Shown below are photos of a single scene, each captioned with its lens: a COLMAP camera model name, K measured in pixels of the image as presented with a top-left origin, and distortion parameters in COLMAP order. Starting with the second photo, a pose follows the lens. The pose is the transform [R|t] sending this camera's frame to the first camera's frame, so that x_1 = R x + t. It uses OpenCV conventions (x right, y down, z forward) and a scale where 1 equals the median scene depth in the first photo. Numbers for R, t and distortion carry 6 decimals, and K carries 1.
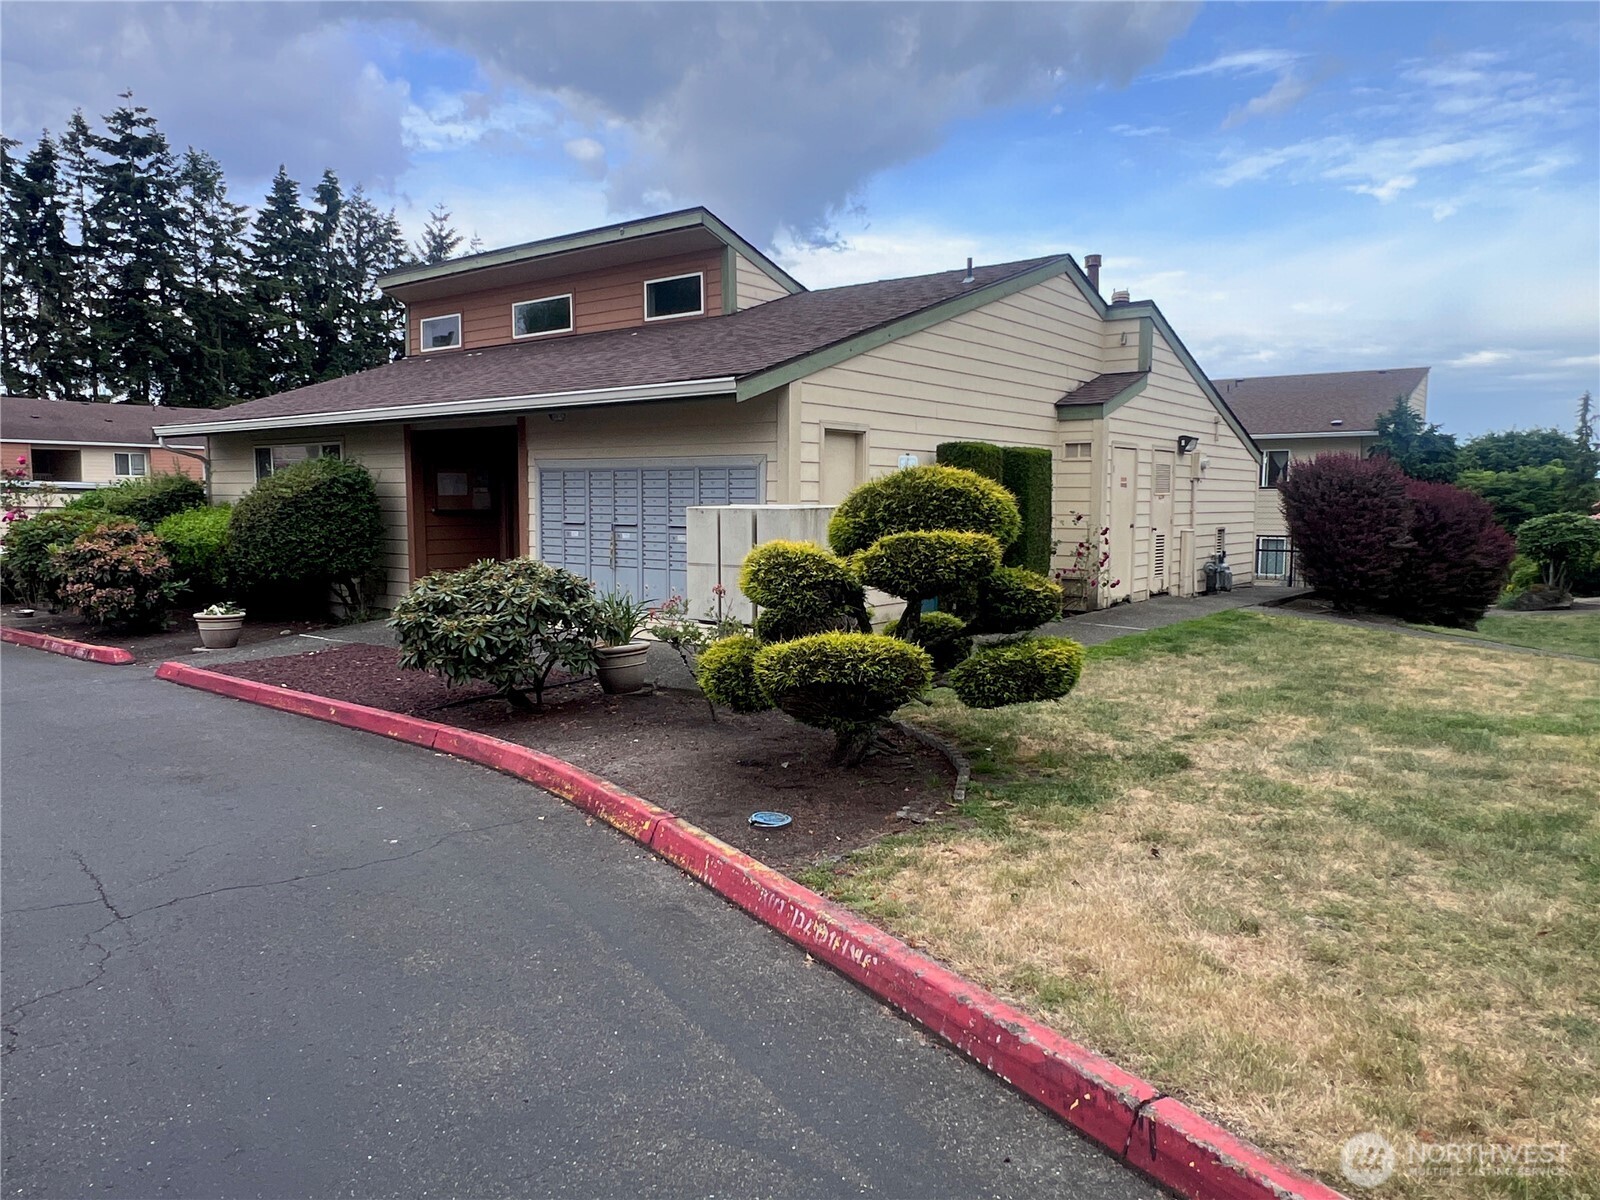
lens RADIAL K [[1077.2, 0, 794.8], [0, 1077.2, 606.0], [0, 0, 1]] dist [-0.008028, -0.001513]
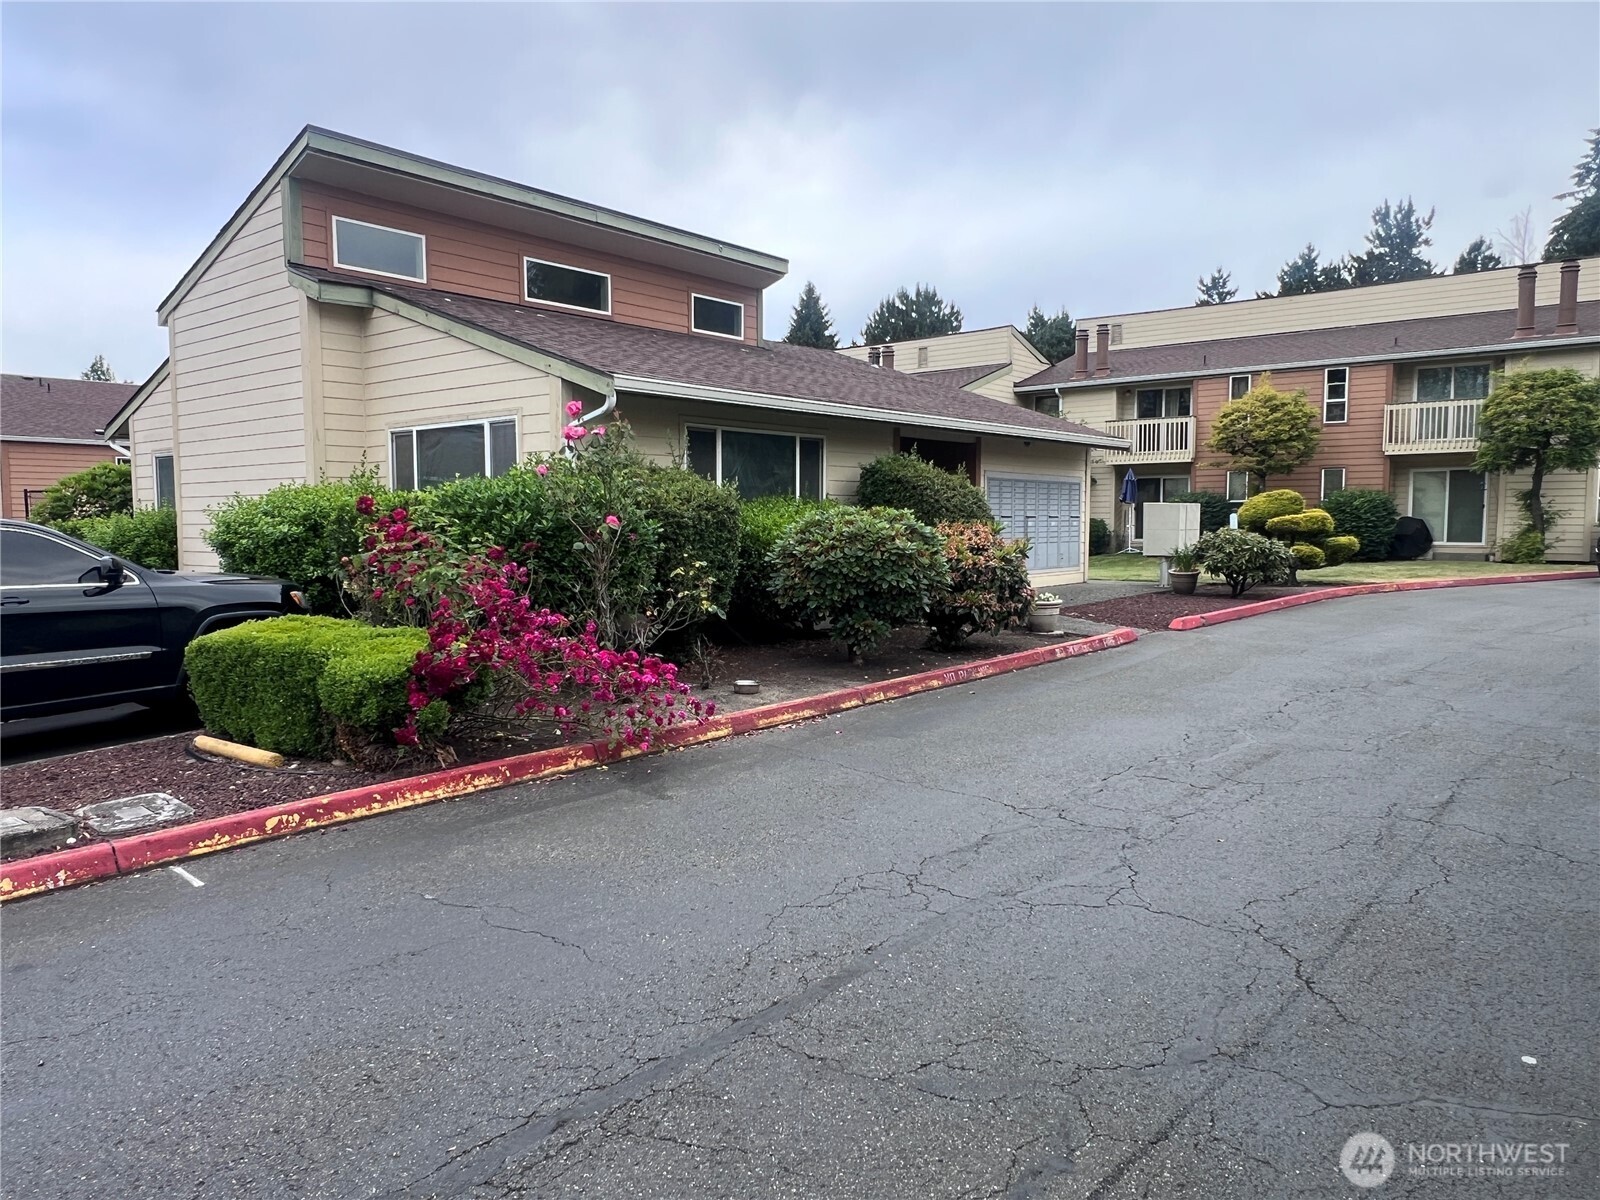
lens RADIAL K [[1077.2, 0, 798.1], [0, 1077.2, 599.6], [0, 0, 1]] dist [-0.008028, -0.001513]
pose [[0.021702, -0.083560, 0.996266, -1.629844], [0.101860, 0.991500, 0.080941, -0.108439], [-0.994562, 0.099723, 0.030029, 1.213214]]
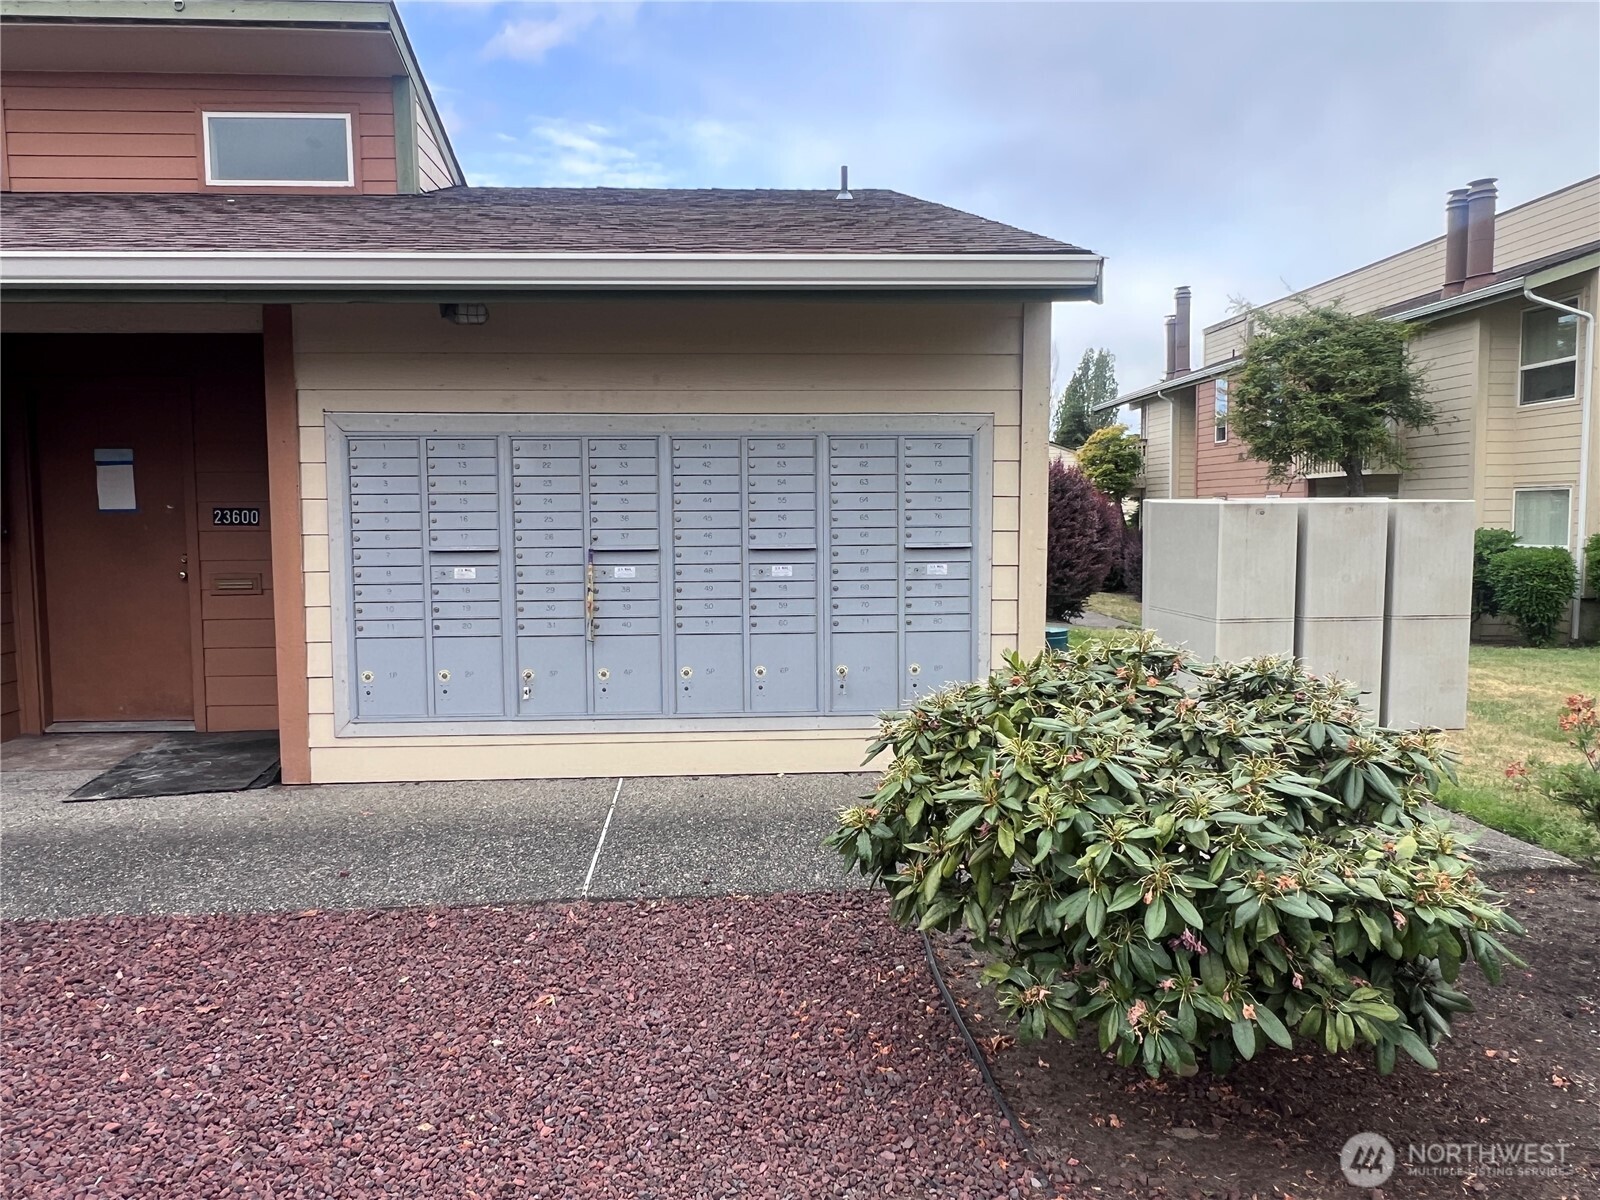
lens RADIAL K [[1077.2, 0, 797.7], [0, 1077.2, 594.2], [0, 0, 1]] dist [-0.008028, -0.001513]
pose [[0.748300, -0.062125, 0.660445, -0.392808], [0.076535, 0.997042, 0.007071, -0.048979], [-0.658930, 0.045256, 0.750841, 0.539870]]
